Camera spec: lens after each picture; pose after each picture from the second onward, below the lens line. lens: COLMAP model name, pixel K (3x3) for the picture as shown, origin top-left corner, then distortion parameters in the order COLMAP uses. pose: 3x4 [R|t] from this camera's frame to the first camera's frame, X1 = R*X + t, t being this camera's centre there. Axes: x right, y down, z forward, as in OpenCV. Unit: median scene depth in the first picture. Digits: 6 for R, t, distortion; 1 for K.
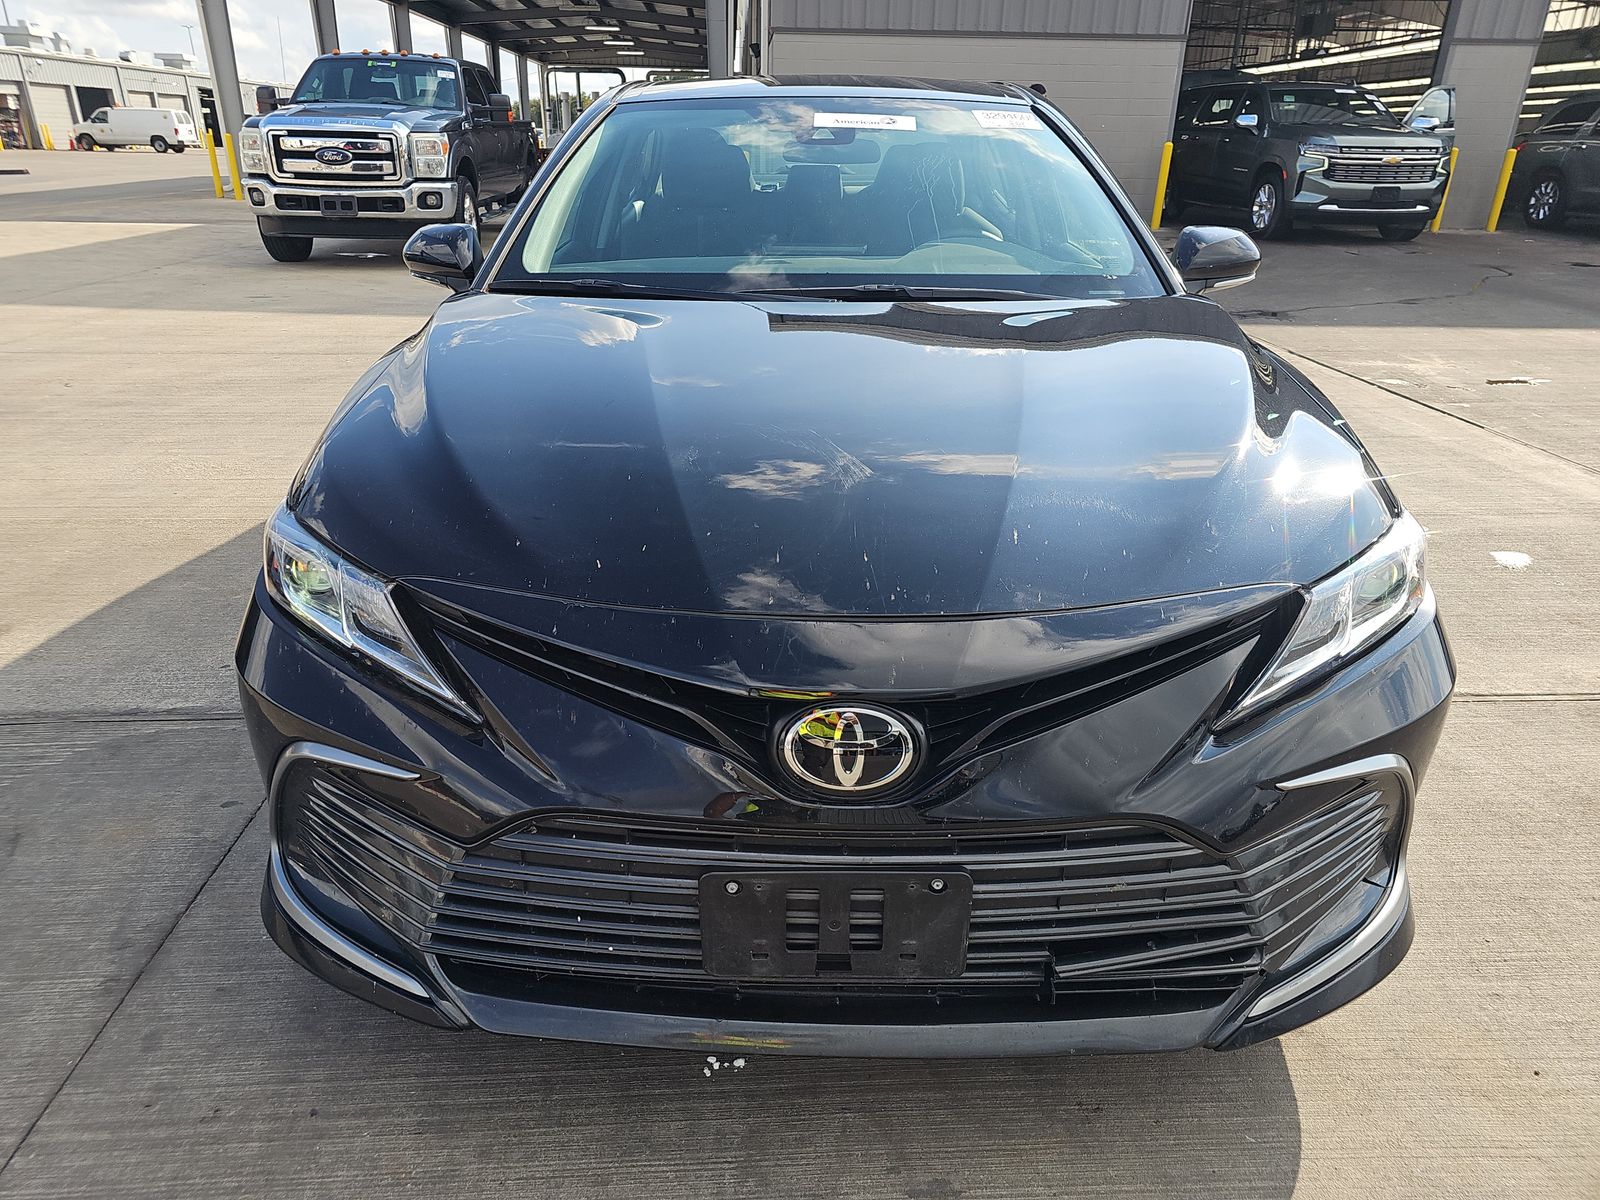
lens RADIAL K [[1039.5, 0, 800.0], [0, 1039.5, 600.0], [0, 0, 1]] dist [0.023440, -0.005431]
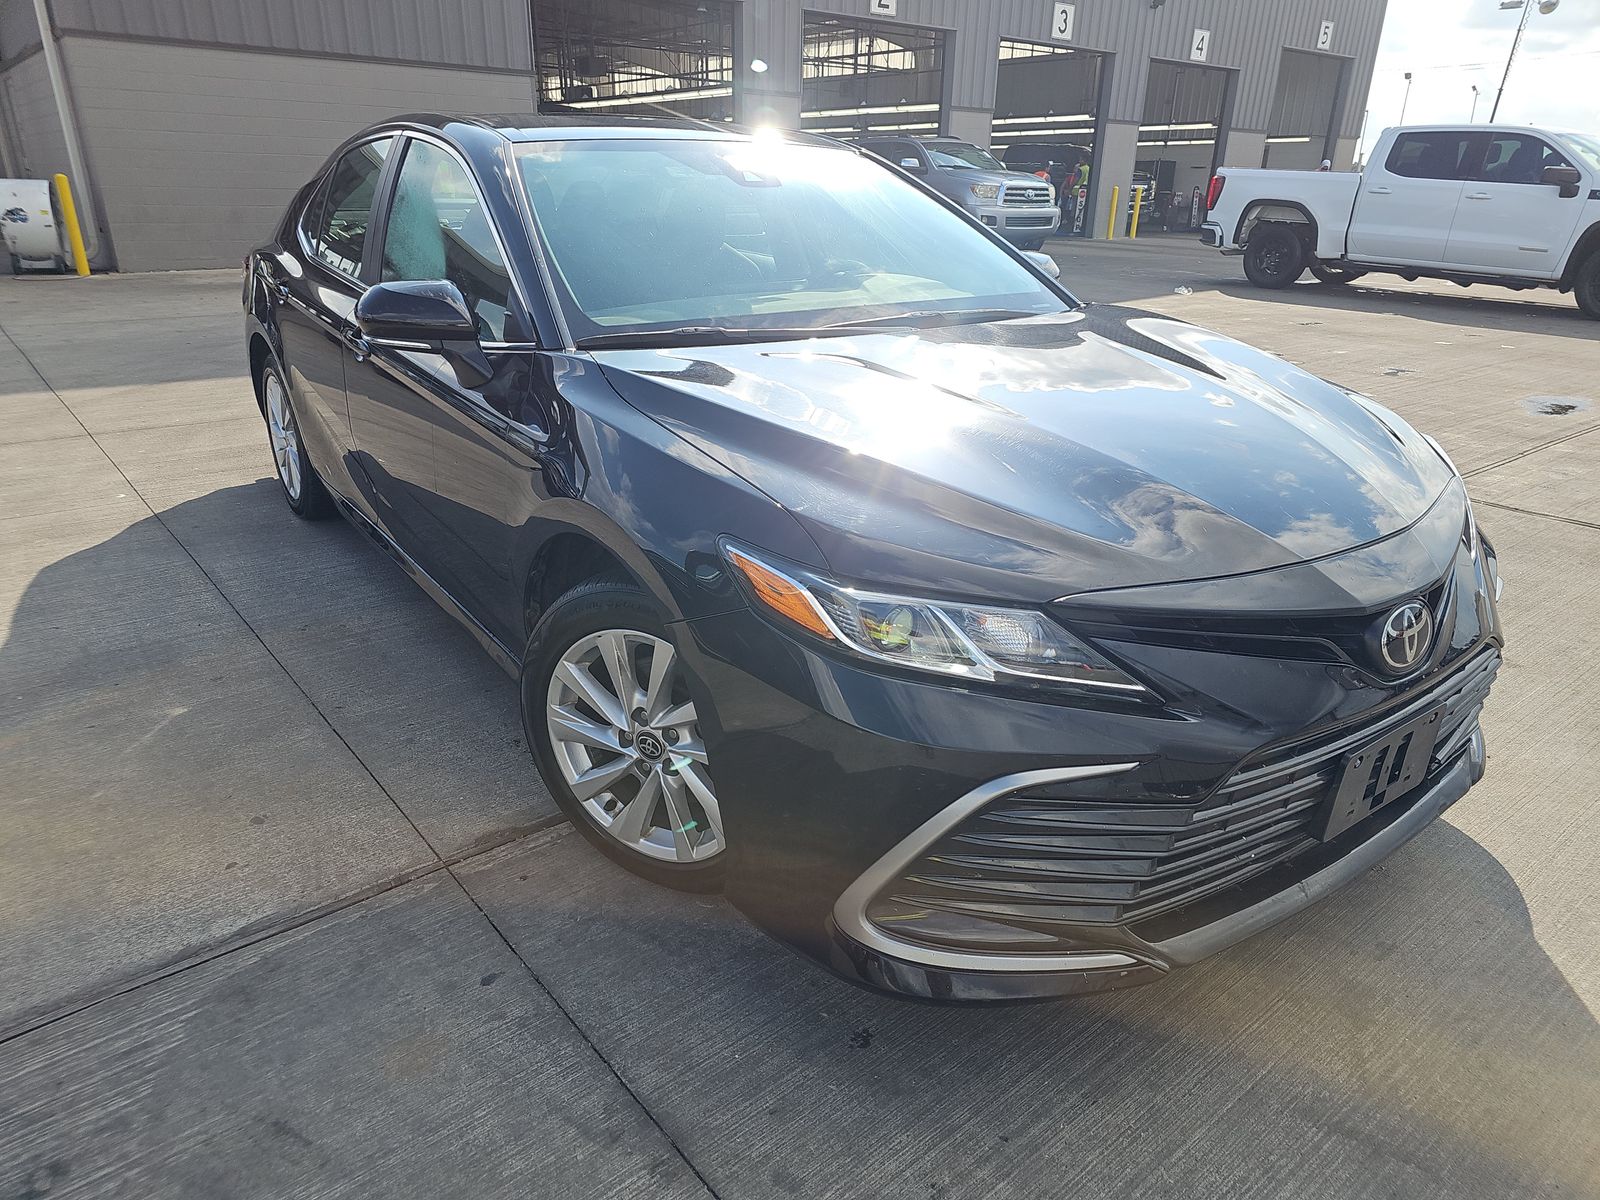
lens RADIAL K [[1039.5, 0, 800.0], [0, 1039.5, 600.0], [0, 0, 1]] dist [0.023440, -0.005431]
pose [[0.804976, -0.227405, 0.547997, -0.222680], [0.239374, 0.969601, 0.050733, -0.023191], [-0.542876, 0.090337, 0.834940, 0.047204]]
